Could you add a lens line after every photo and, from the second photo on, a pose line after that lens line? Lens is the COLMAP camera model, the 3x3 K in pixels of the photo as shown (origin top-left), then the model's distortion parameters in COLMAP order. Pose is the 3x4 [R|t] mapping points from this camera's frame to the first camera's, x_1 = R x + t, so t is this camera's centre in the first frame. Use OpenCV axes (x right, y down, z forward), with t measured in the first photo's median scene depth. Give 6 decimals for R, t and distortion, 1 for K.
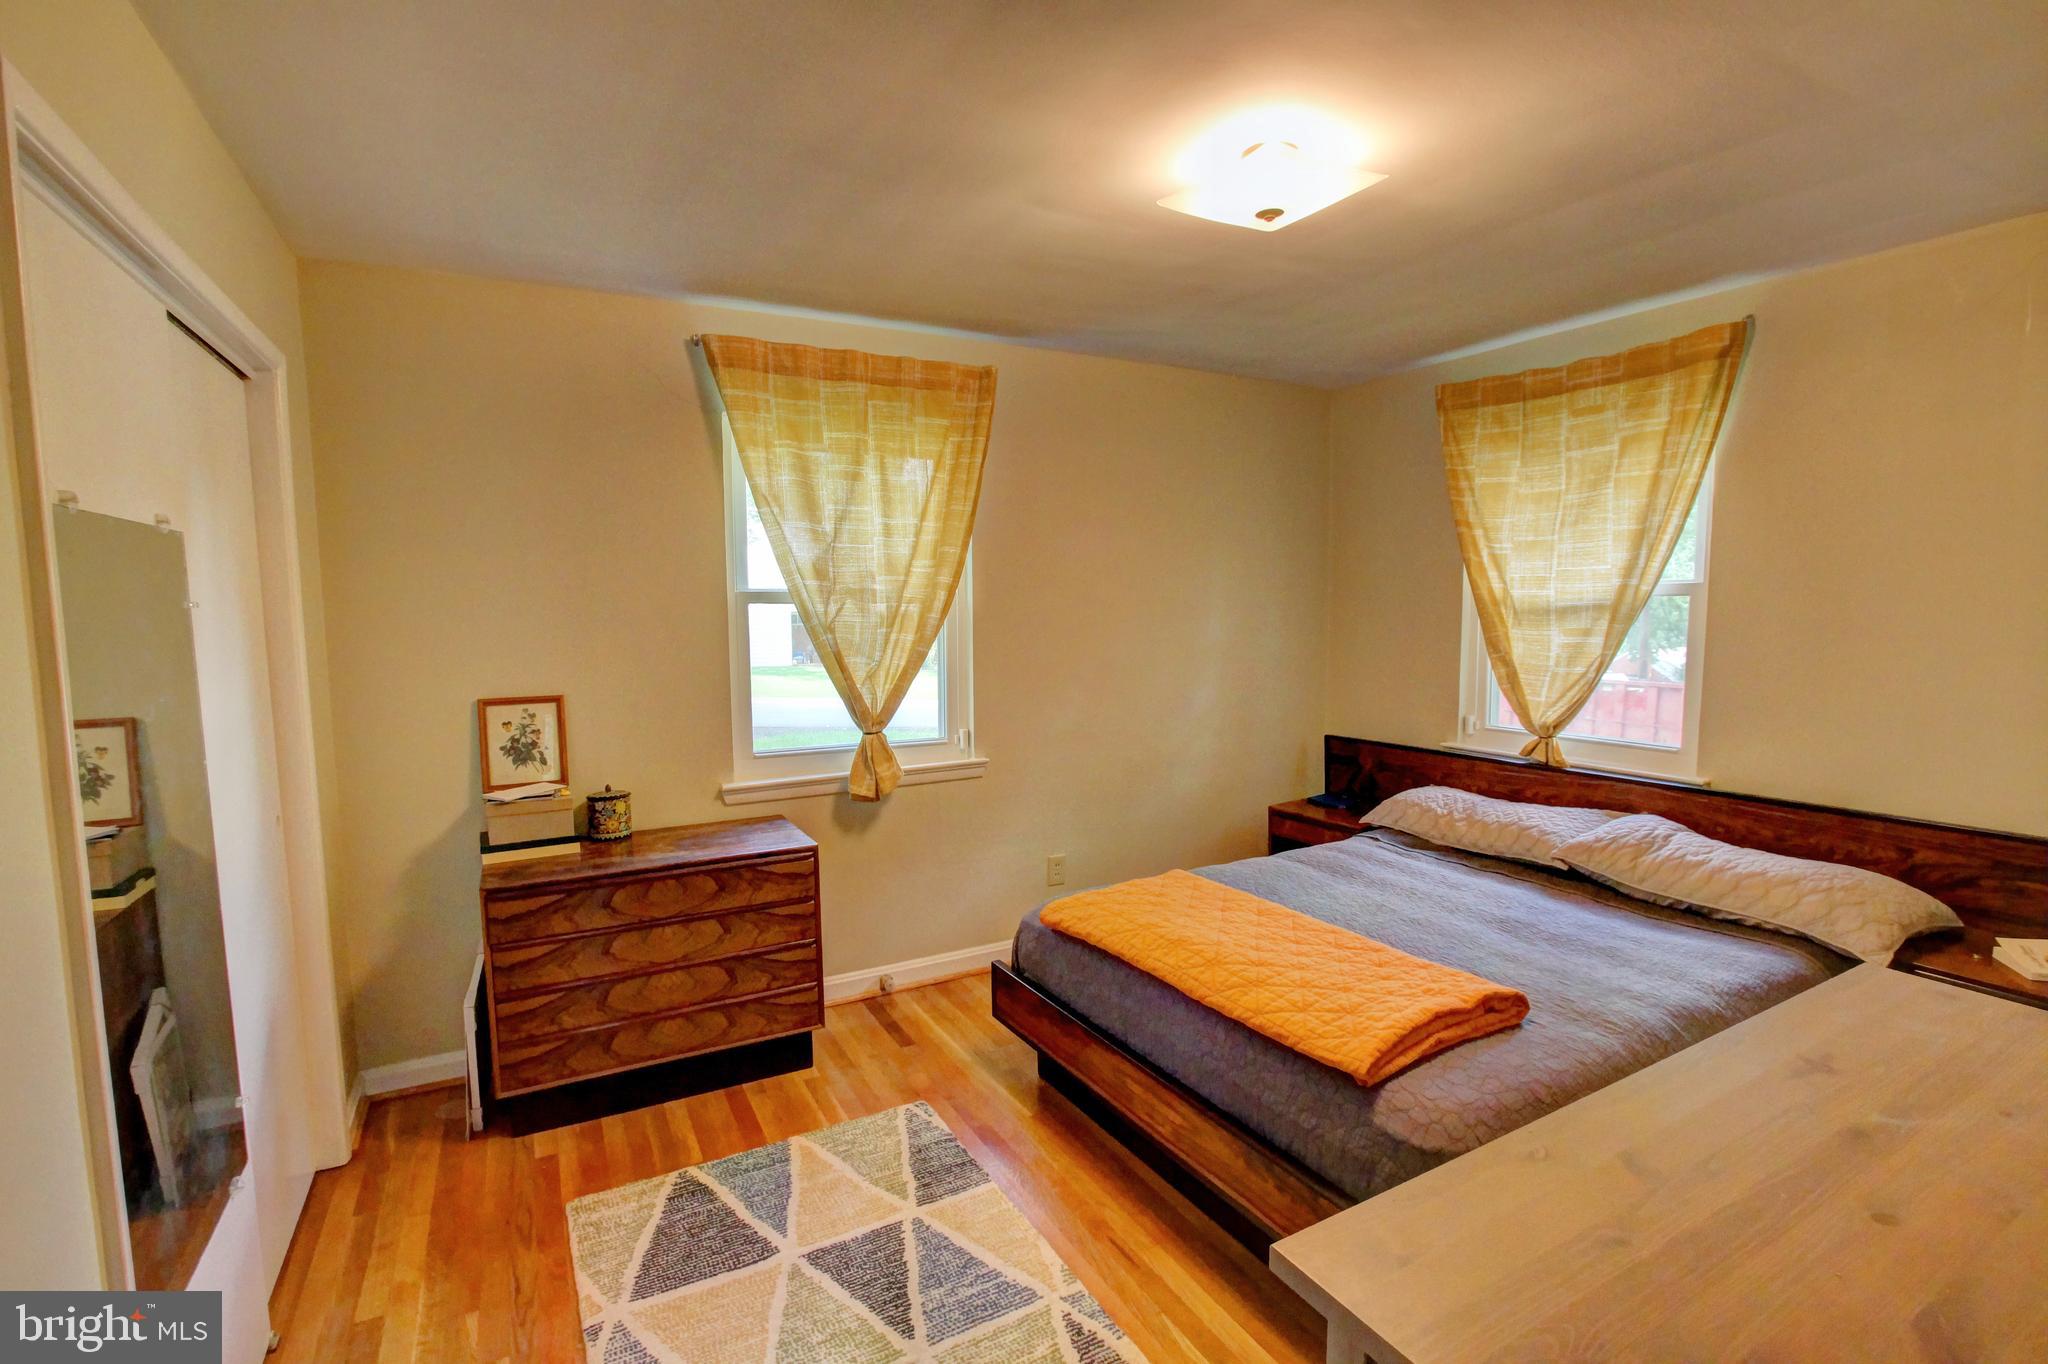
lens RADIAL K [[947.3, 0, 1023.2], [0, 947.3, 692.2], [0, 0, 1]] dist [-0.020929, 0.004093]
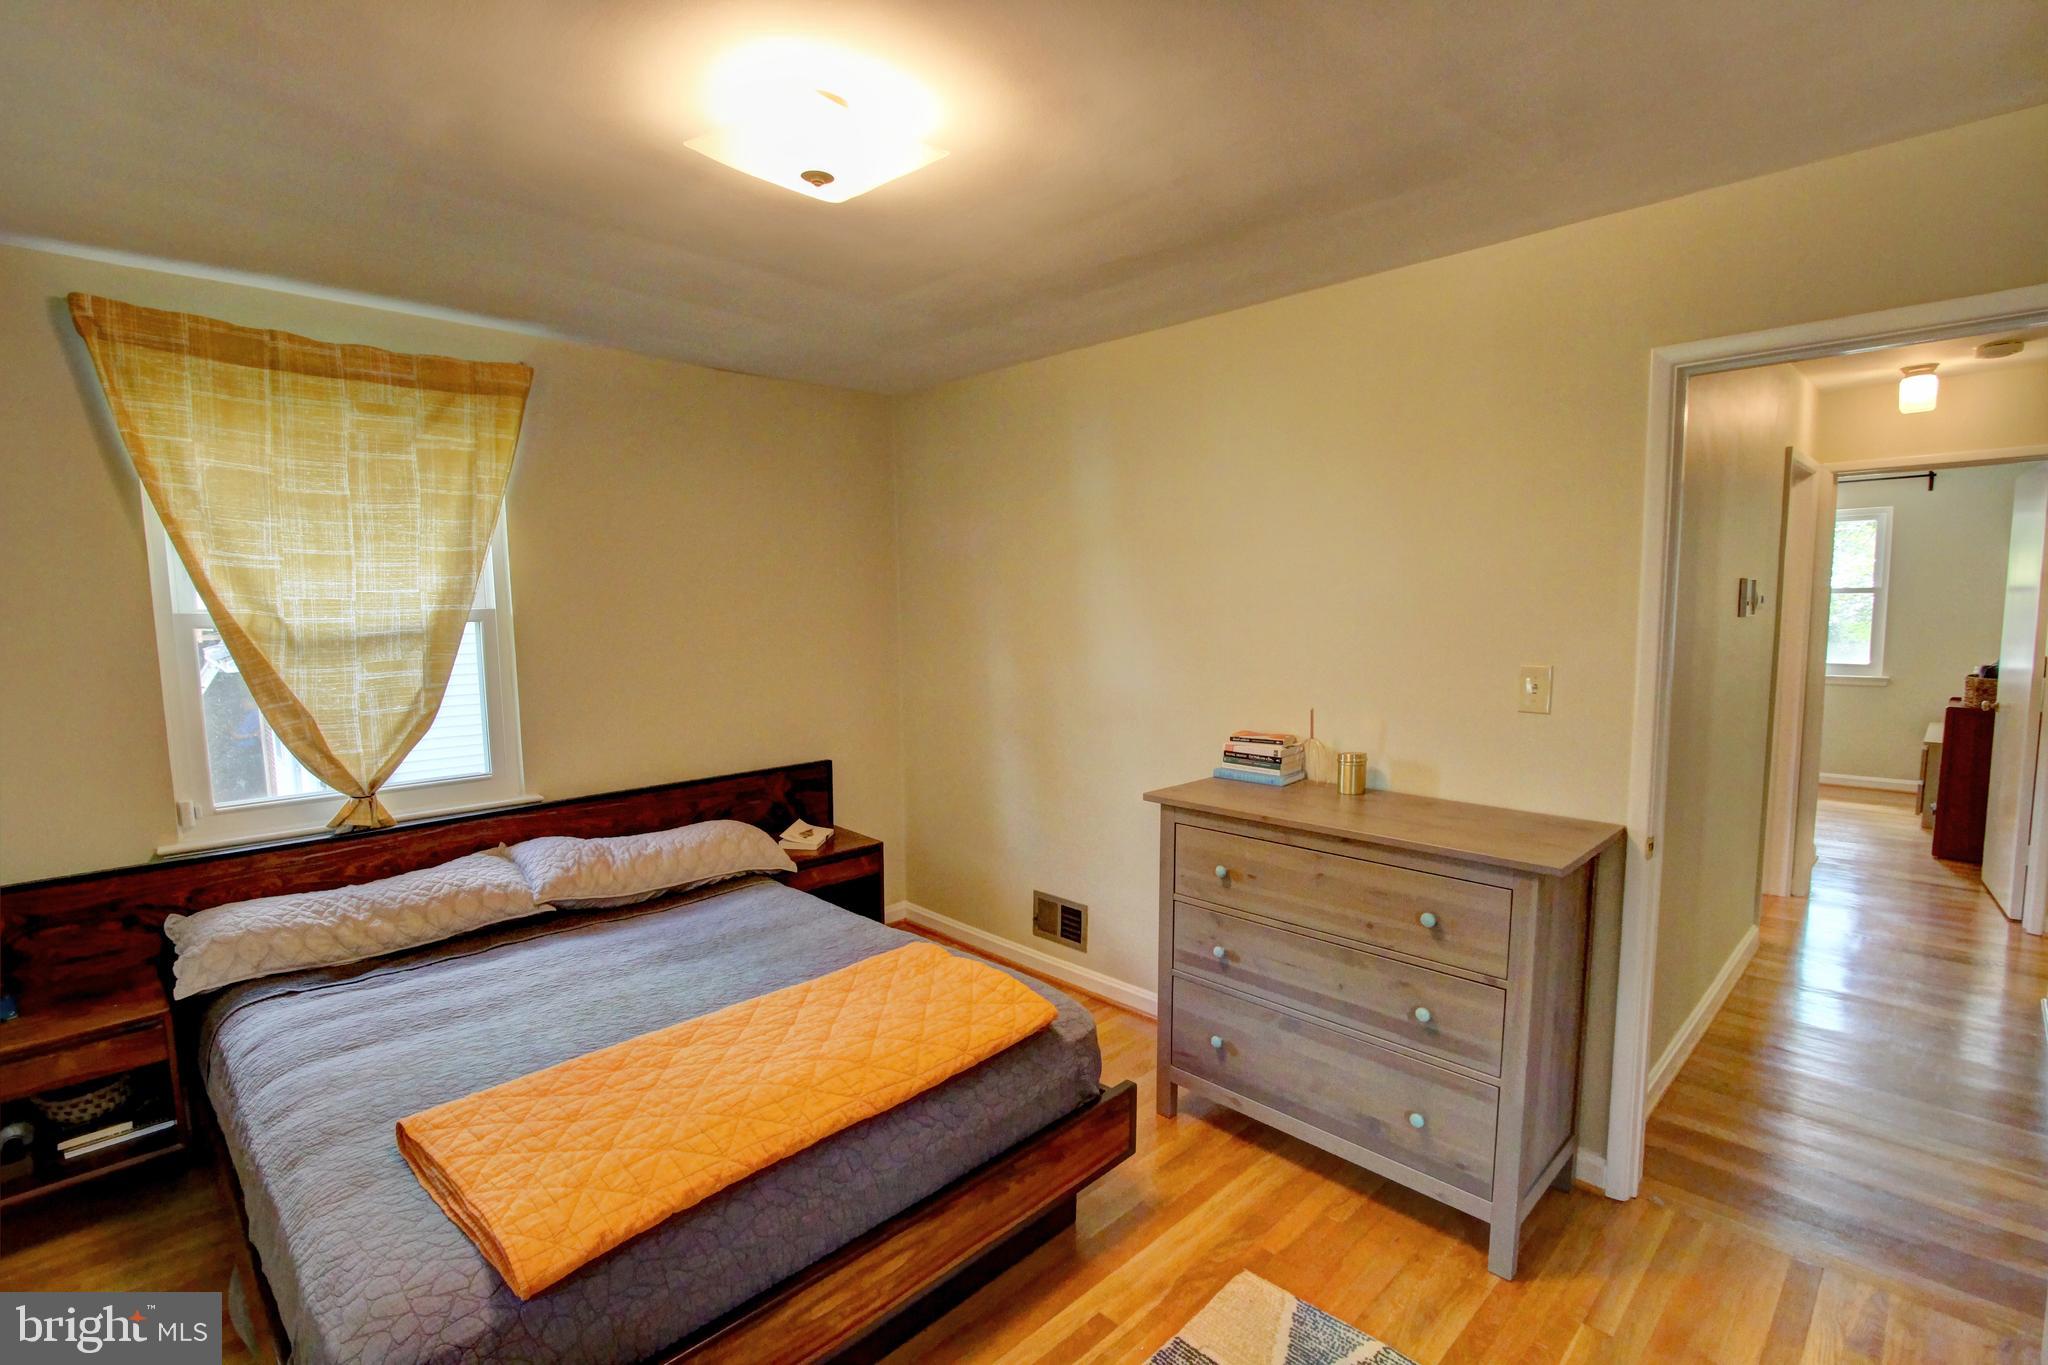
lens RADIAL K [[947.3, 0, 1023.2], [0, 947.3, 692.7], [0, 0, 1]] dist [-0.020929, 0.004093]
pose [[-0.273348, -0.076720, 0.958851, -0.405906], [0.105821, 0.988366, 0.109249, -0.074406], [-0.956077, 0.131330, -0.262049, 0.698693]]
